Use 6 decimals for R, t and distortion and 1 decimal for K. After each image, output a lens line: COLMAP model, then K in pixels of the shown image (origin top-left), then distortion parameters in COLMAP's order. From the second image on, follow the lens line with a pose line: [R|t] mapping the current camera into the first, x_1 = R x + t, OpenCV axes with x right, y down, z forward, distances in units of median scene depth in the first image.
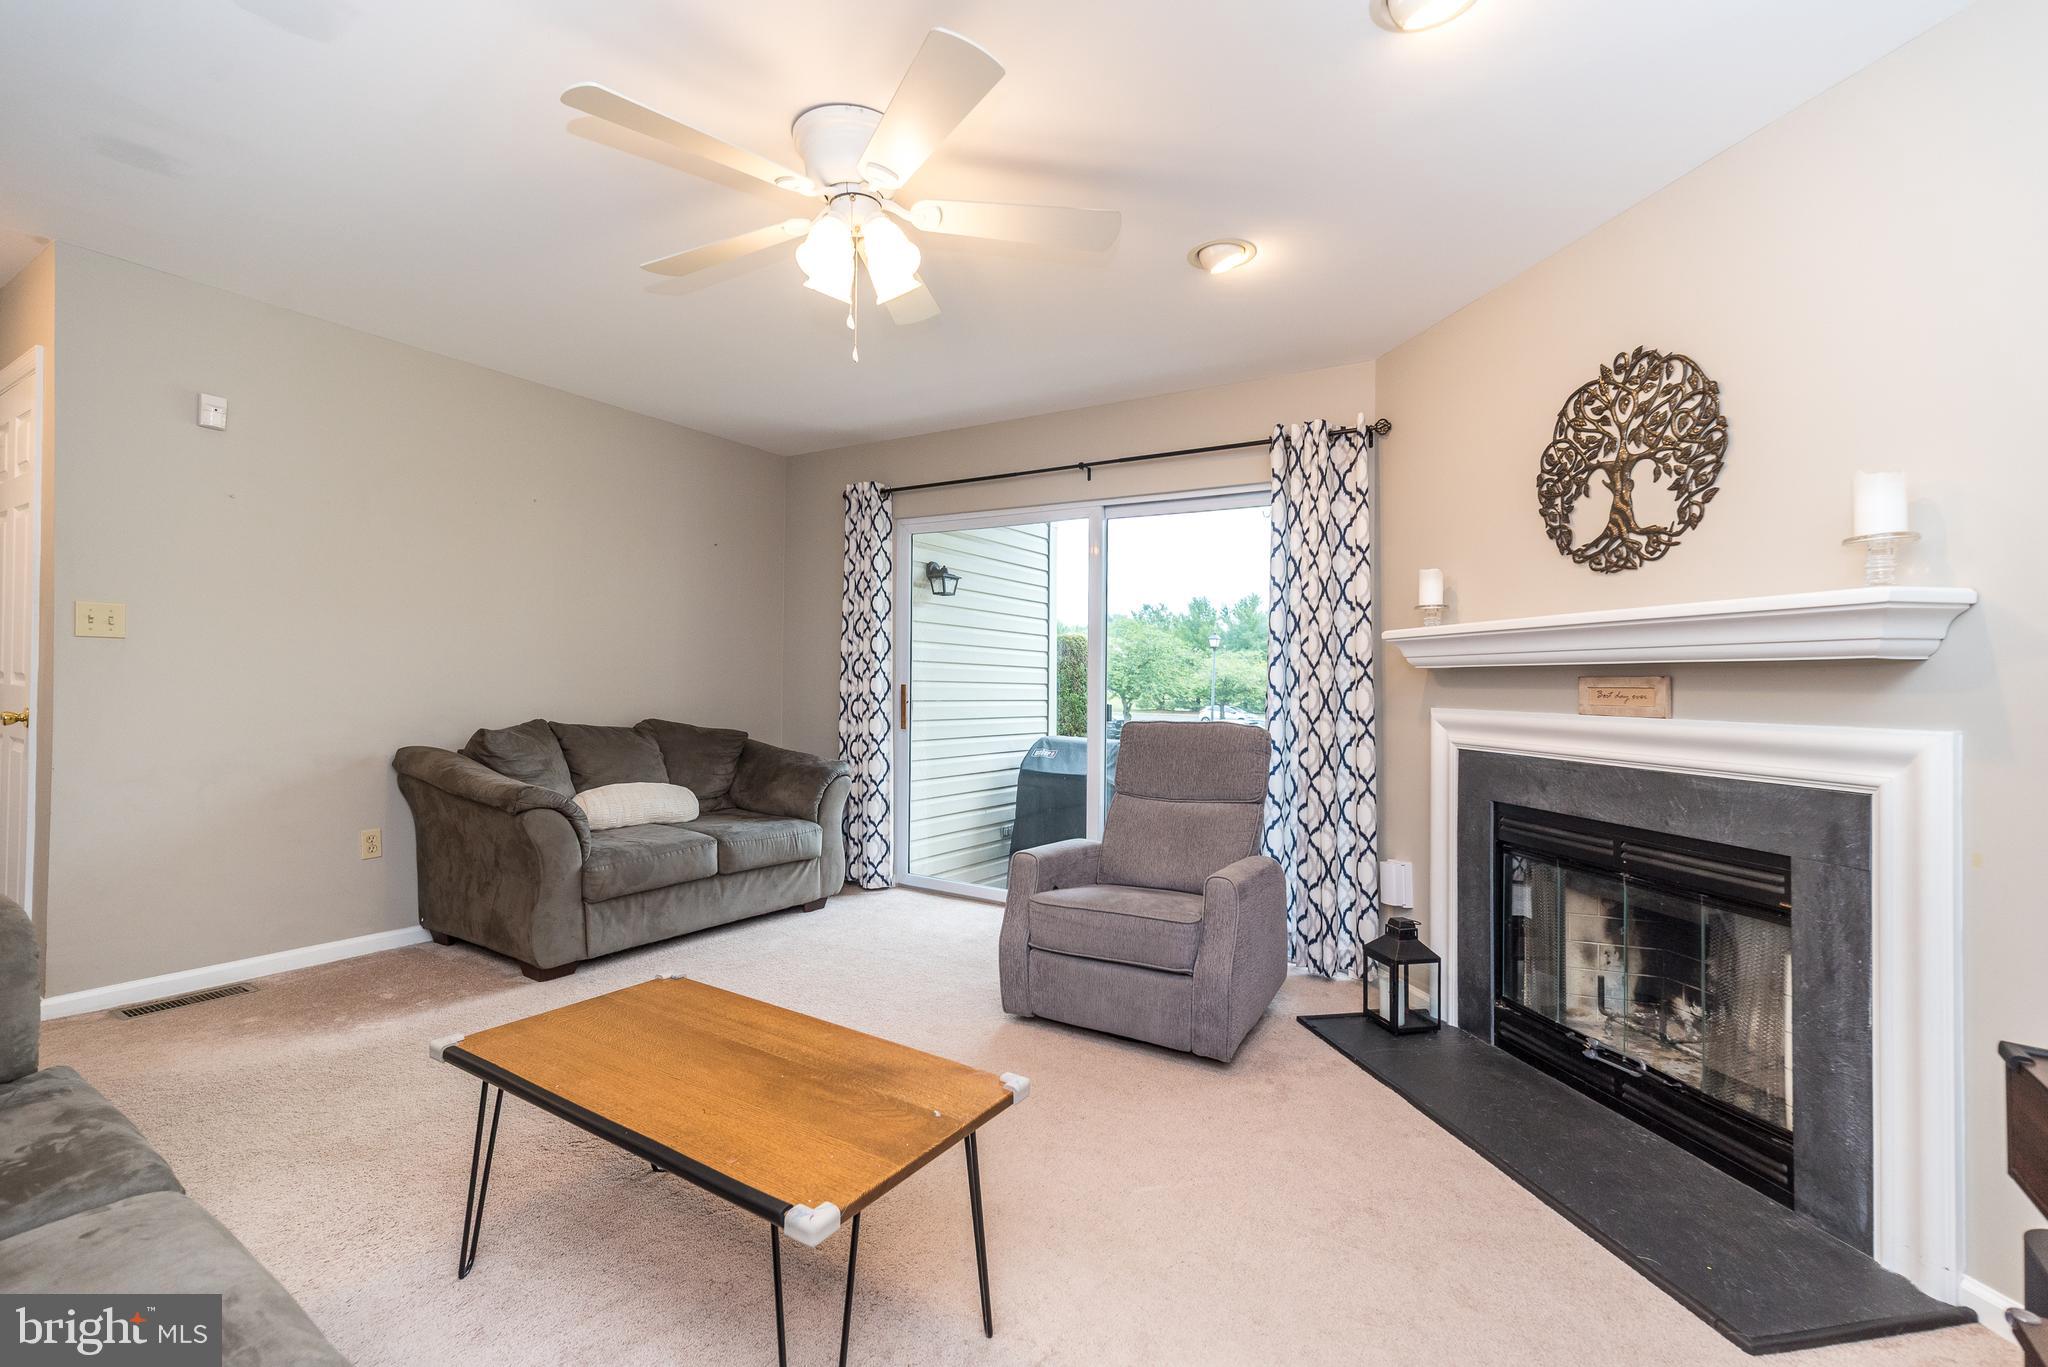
lens RADIAL K [[880.8, 0, 999.7], [0, 880.8, 597.4], [0, 0, 1]] dist [0.001362, 0.000071]
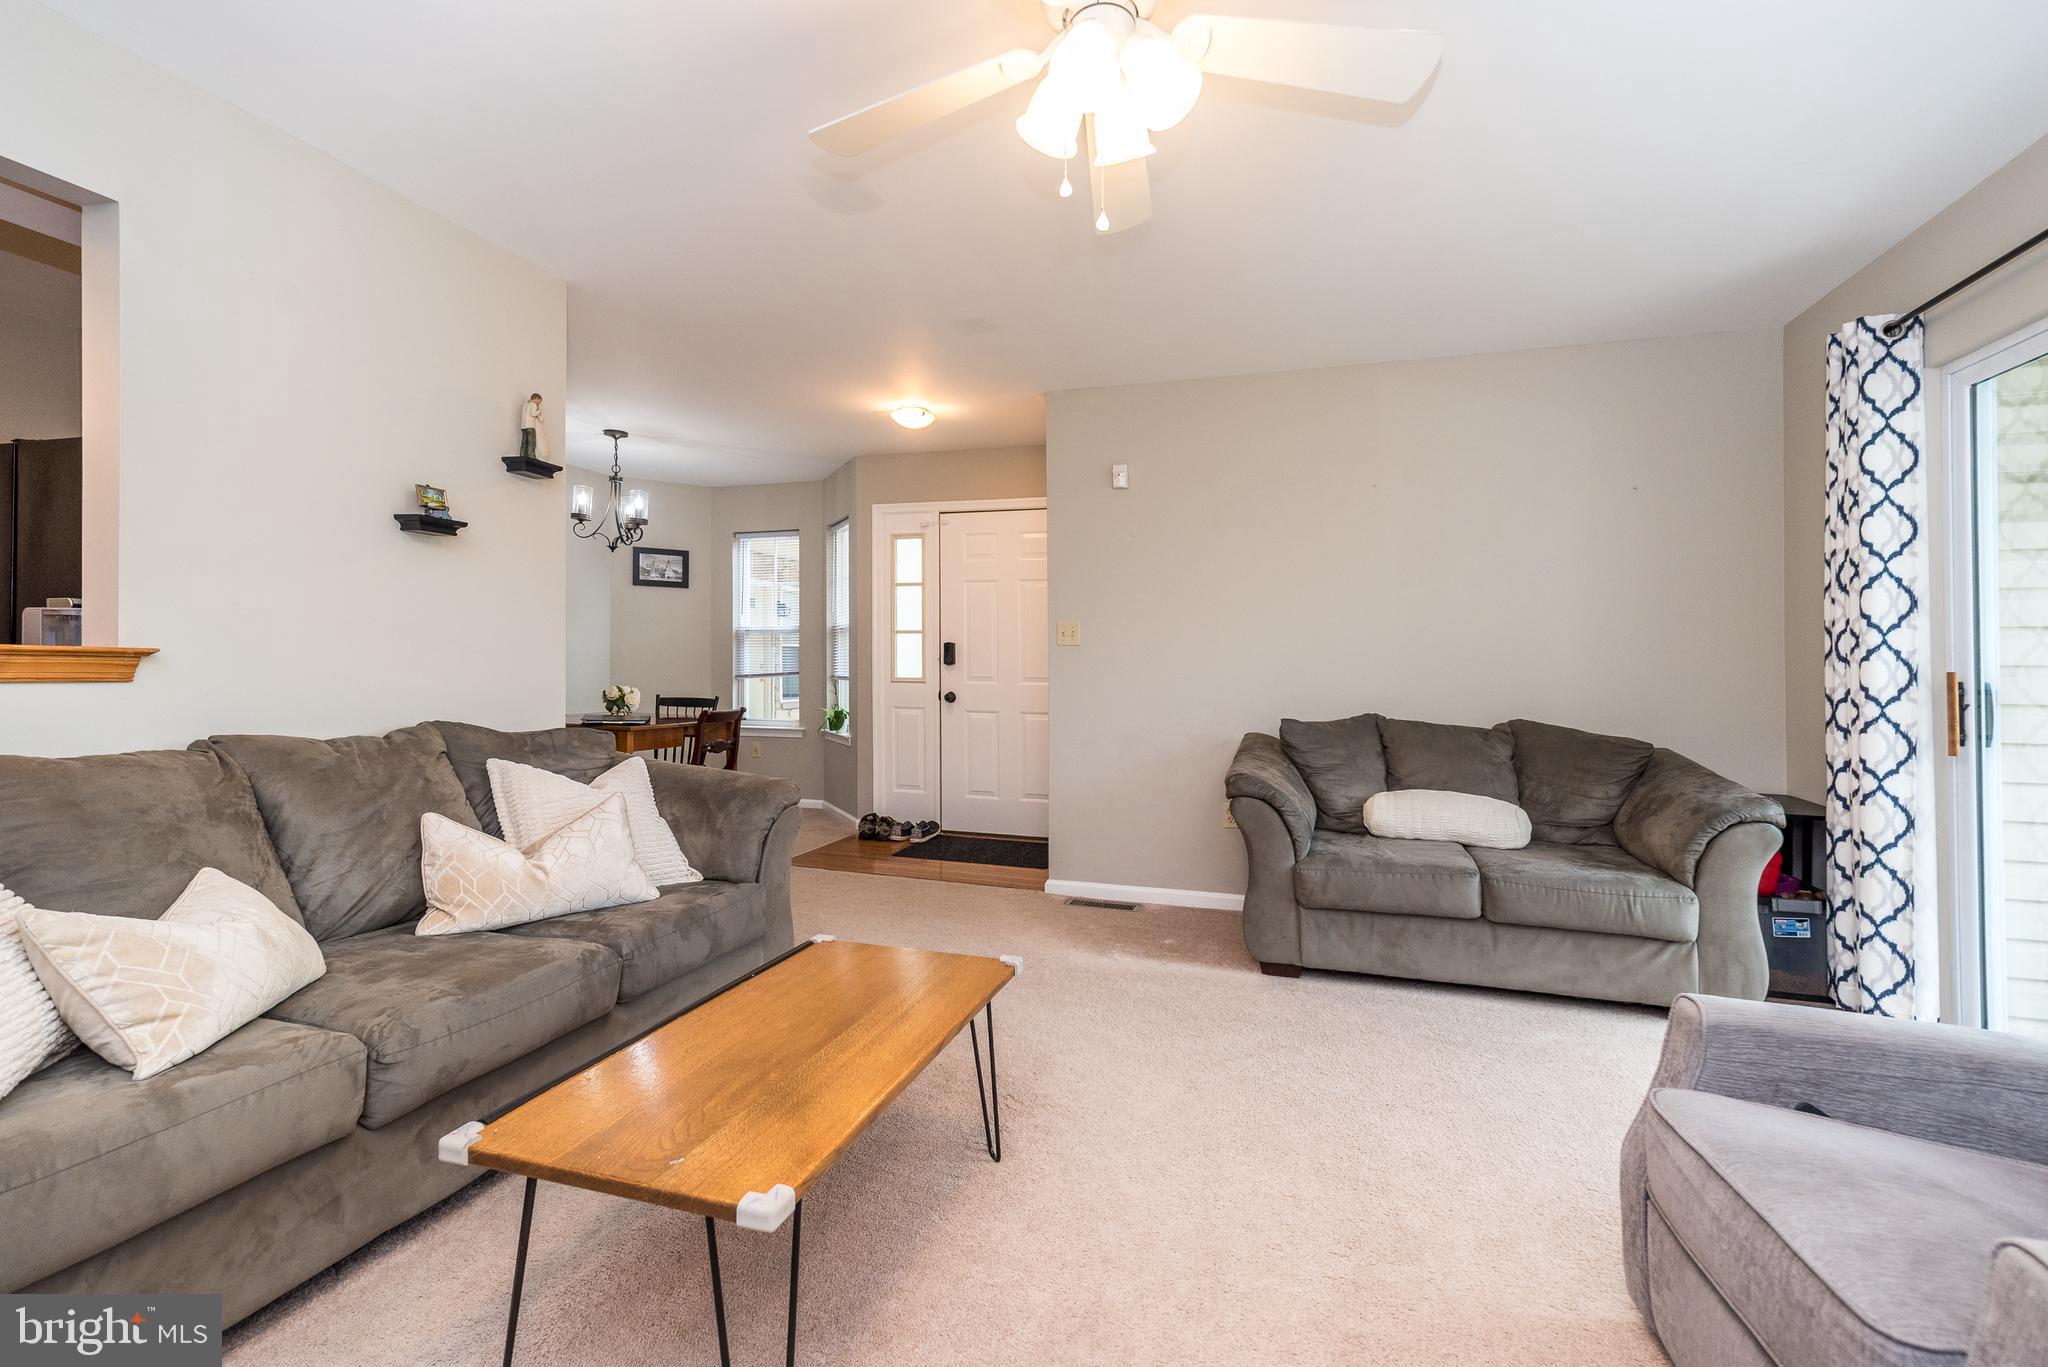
lens RADIAL K [[872.5, 0, 1023.6], [0, 872.5, 629.8], [0, 0, 1]] dist [0.000955, 0.000058]
pose [[0.288732, -0.066458, -0.955101, 0.287355], [0.086032, 0.995353, -0.043251, 0.059880], [0.953537, -0.069682, 0.293108, 0.393402]]
